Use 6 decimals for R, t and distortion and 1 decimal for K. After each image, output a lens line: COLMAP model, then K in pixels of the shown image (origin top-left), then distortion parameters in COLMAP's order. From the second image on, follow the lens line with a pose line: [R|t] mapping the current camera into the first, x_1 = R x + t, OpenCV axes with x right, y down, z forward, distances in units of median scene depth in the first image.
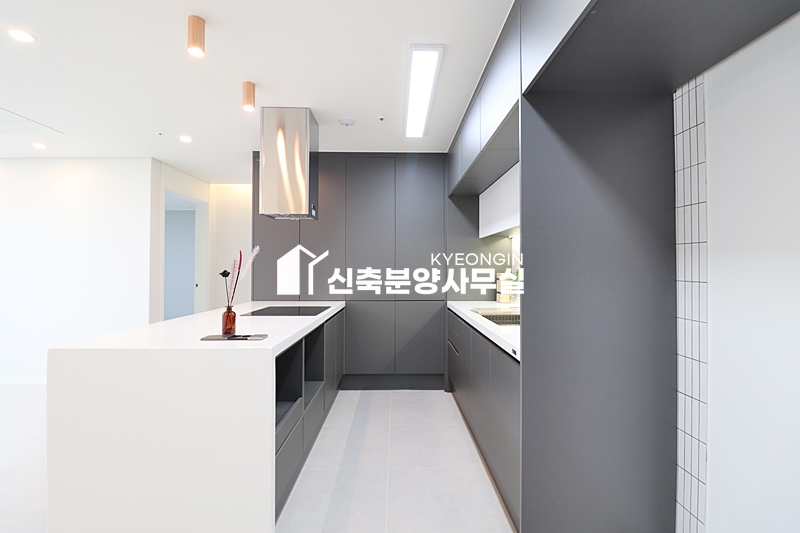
lens RADIAL K [[369.5, 0, 397.3], [0, 369.5, 264.6], [0, 0, 1]] dist [-0.006347, -0.009723]
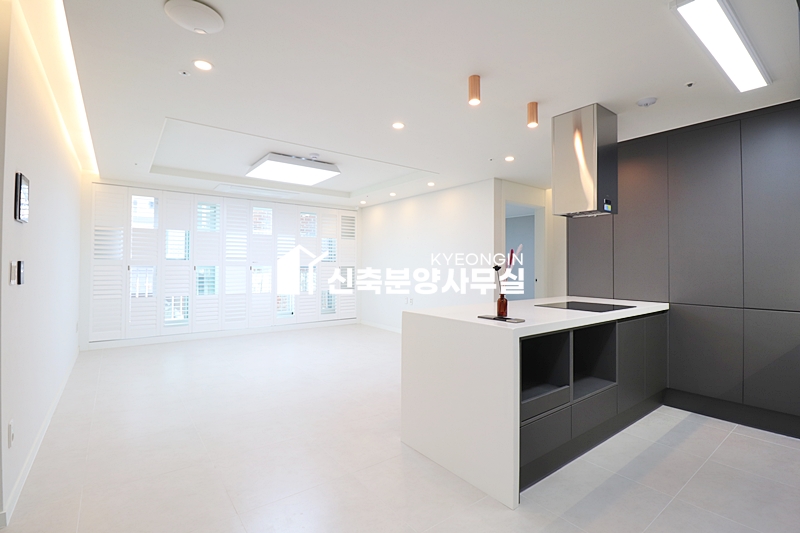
lens RADIAL K [[369.5, 0, 405.2], [0, 369.5, 260.8], [0, 0, 1]] dist [-0.006347, -0.009723]
pose [[0.600676, -0.011614, -0.799409, 0.218633], [0.005697, 0.999931, -0.010247, 0.006981], [0.799473, 0.001601, 0.600700, -0.006881]]
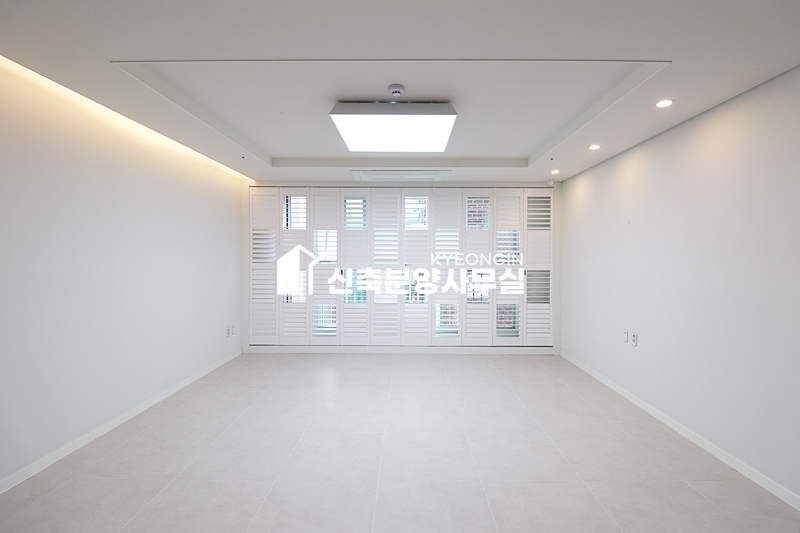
lens RADIAL K [[369.5, 0, 408.2], [0, 369.5, 263.1], [0, 0, 1]] dist [-0.006347, -0.009723]
pose [[-0.009411, 0.007676, -0.999926, -0.331878], [0.007492, 0.999943, 0.007606, -0.036423], [0.999928, -0.007420, -0.009468, 0.635125]]
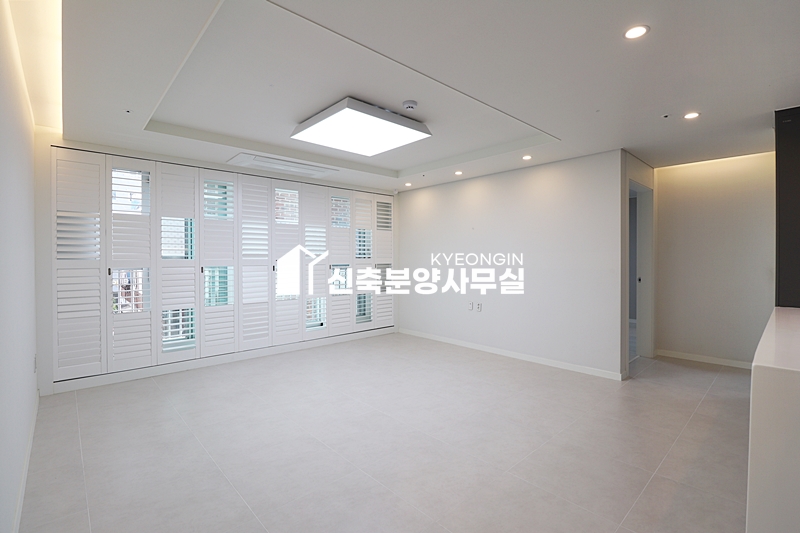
lens RADIAL K [[369.5, 0, 407.3], [0, 369.5, 262.1], [0, 0, 1]] dist [-0.006347, -0.009723]
pose [[0.677055, -0.002576, -0.735928, -0.461869], [0.016676, 0.999791, 0.011842, -0.015141], [0.735744, -0.020290, 0.676956, -0.112869]]
